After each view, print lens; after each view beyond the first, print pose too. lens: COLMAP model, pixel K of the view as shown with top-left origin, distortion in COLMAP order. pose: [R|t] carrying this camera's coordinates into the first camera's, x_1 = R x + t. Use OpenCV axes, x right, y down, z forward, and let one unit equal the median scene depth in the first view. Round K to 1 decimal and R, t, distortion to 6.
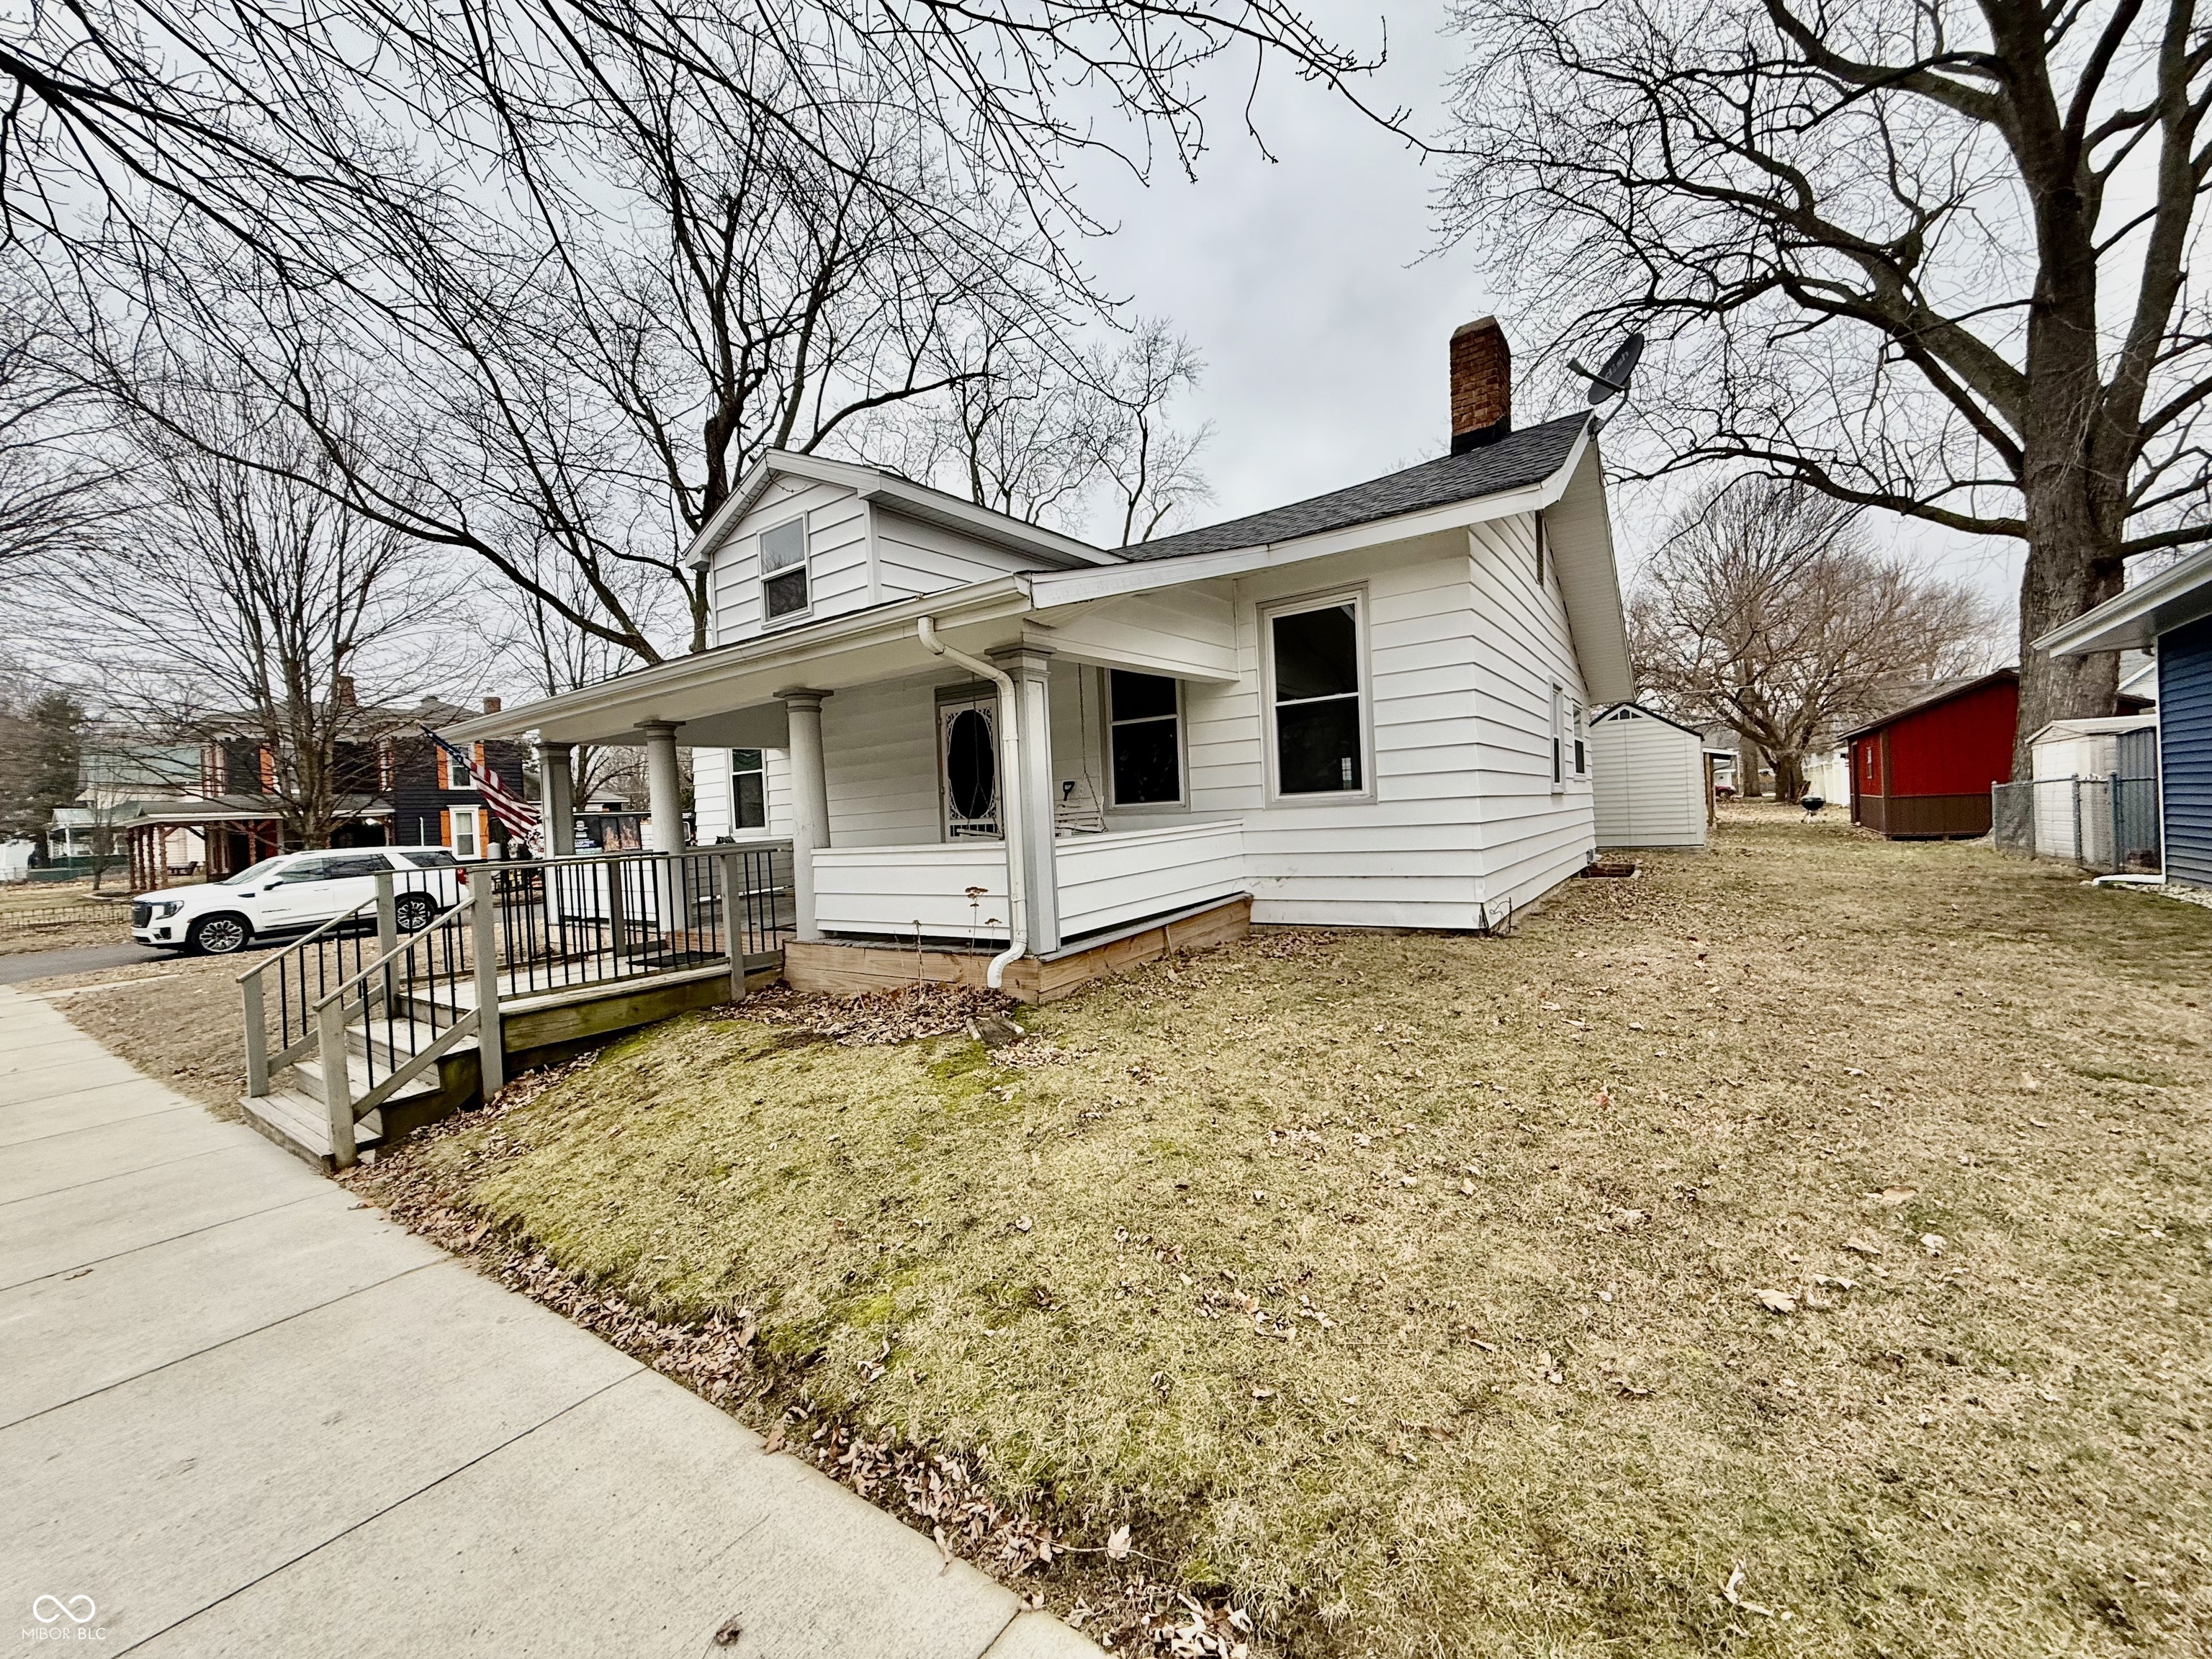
lens RADIAL K [[867.9, 0, 1103.1], [0, 867.9, 836.0], [0, 0, 1]] dist [-0.000043, -0.000223]
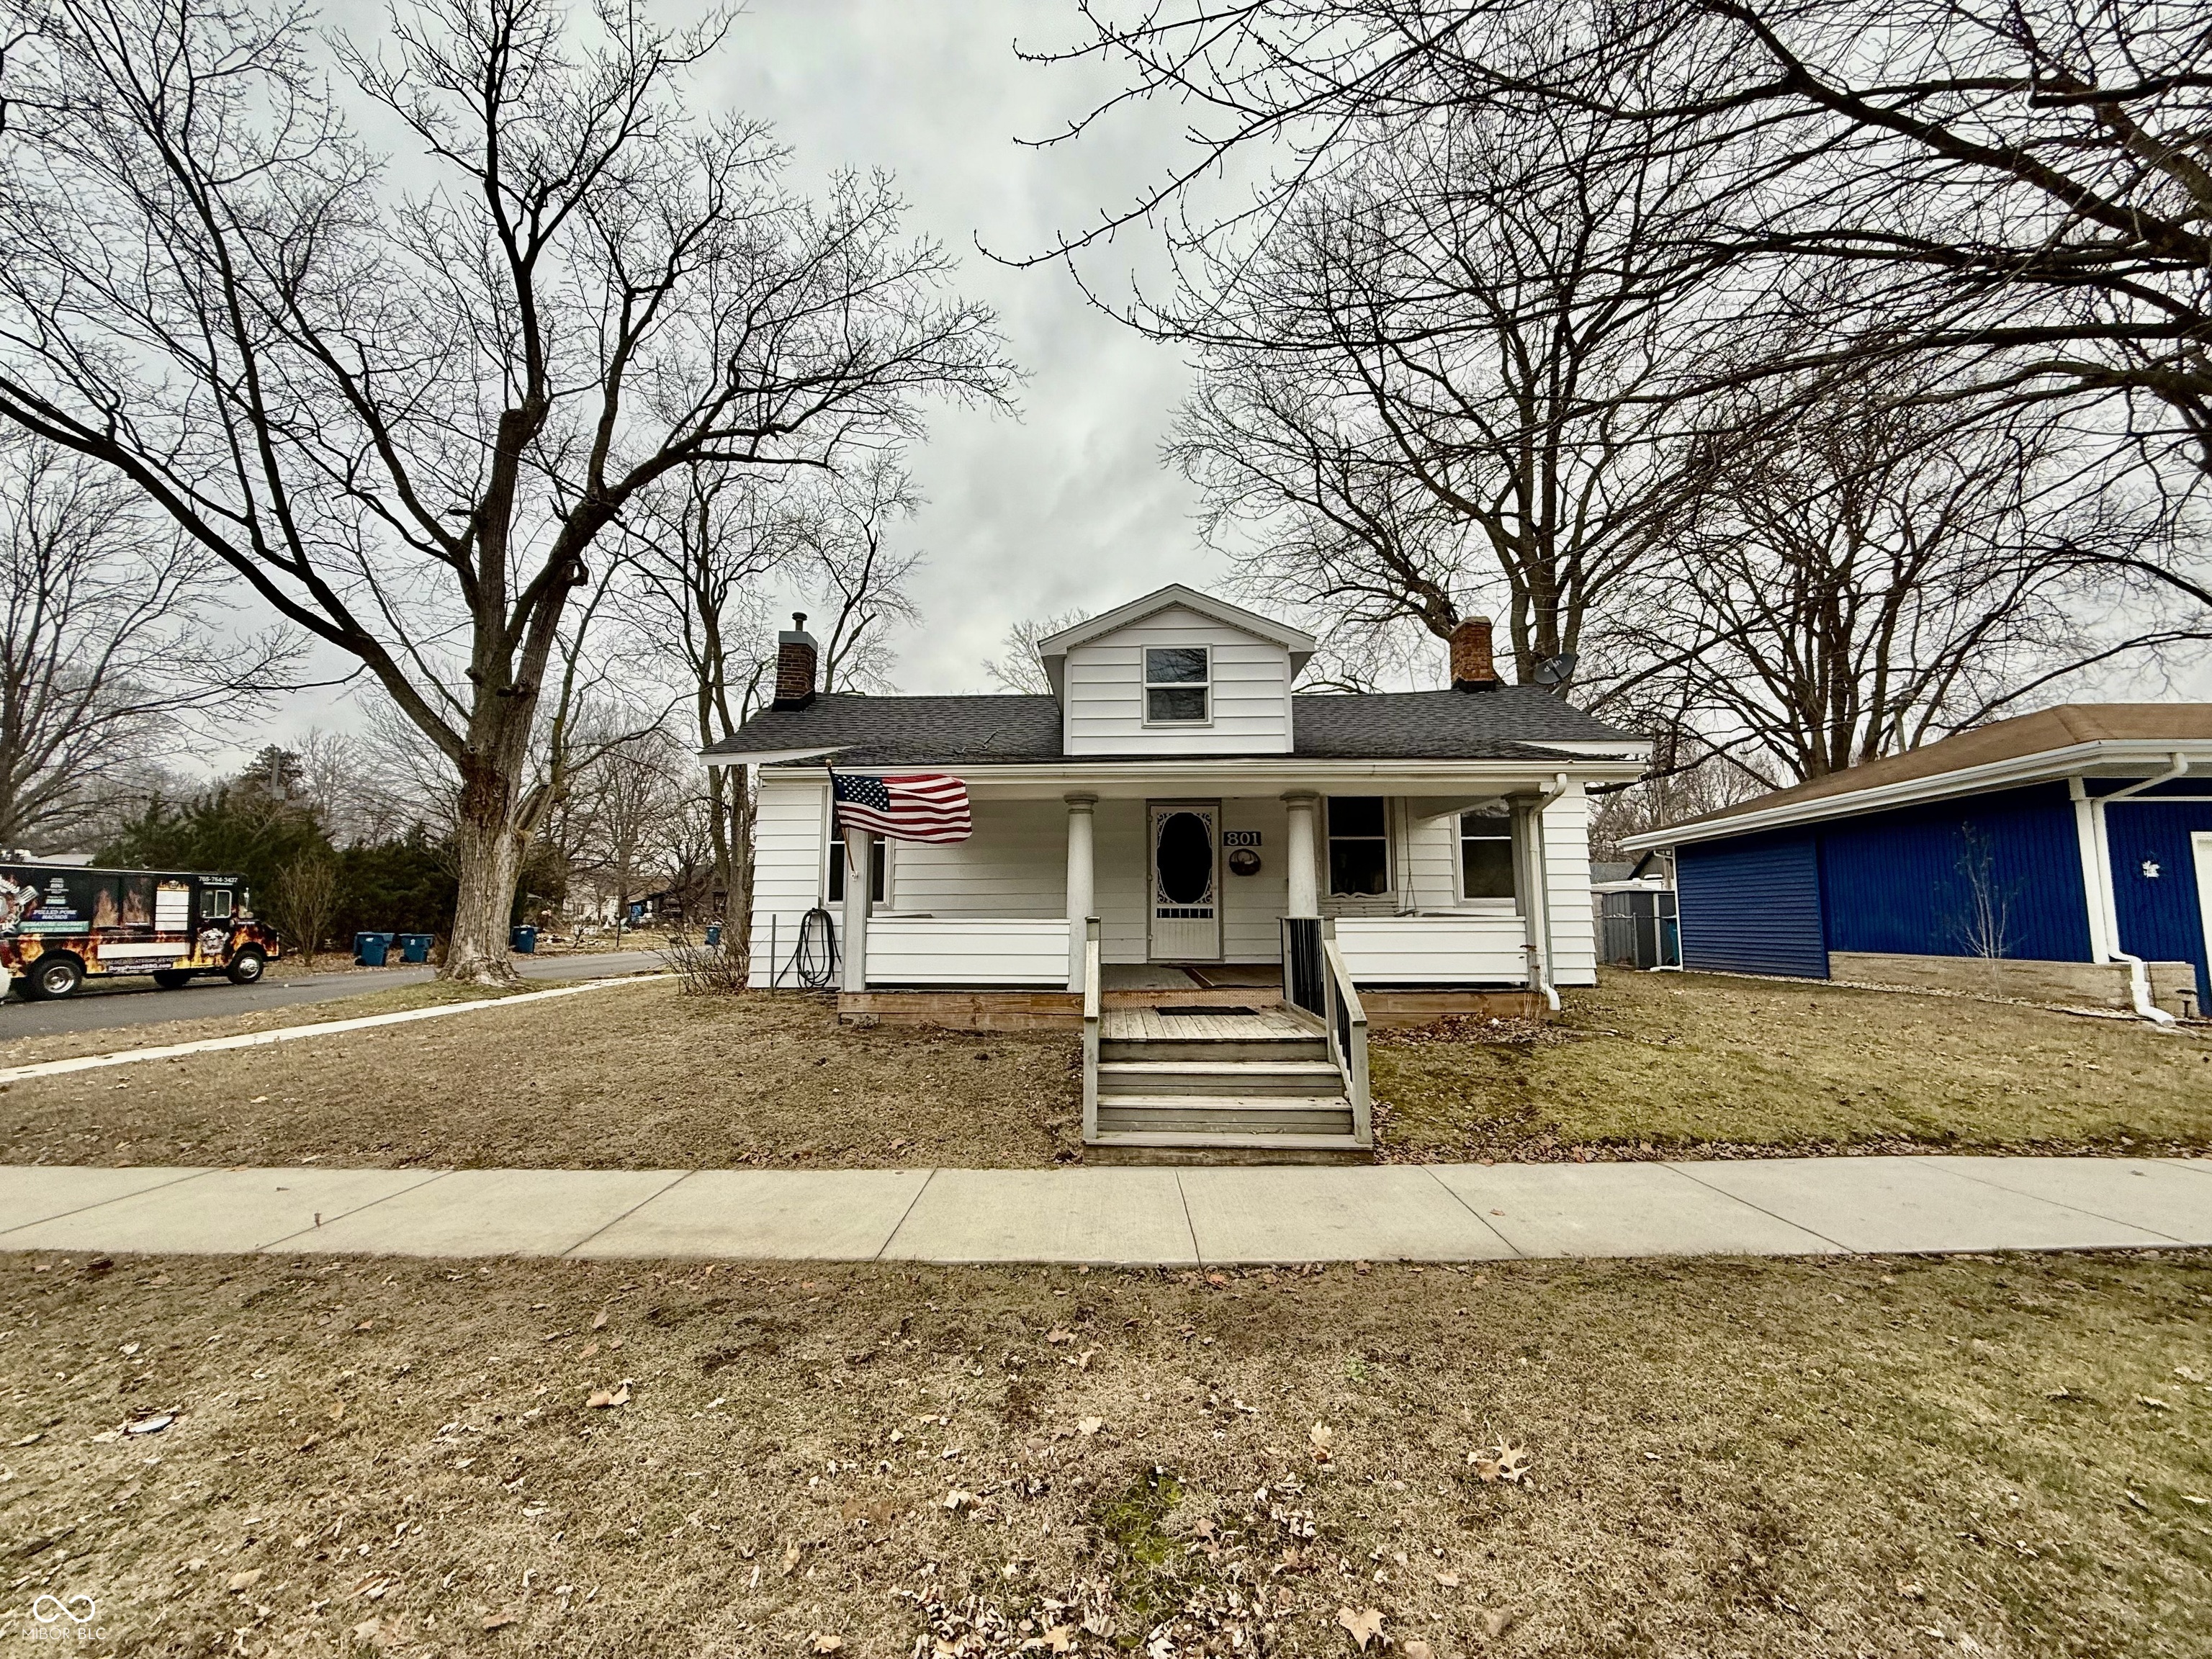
lens RADIAL K [[867.9, 0, 1105.8], [0, 867.9, 824.0], [0, 0, 1]] dist [-0.000043, -0.000223]
pose [[0.817037, 0.106861, 0.566597, -0.916520], [-0.025262, 0.988366, -0.149979, 0.053000], [-0.576032, 0.108225, 0.810231, 0.090115]]
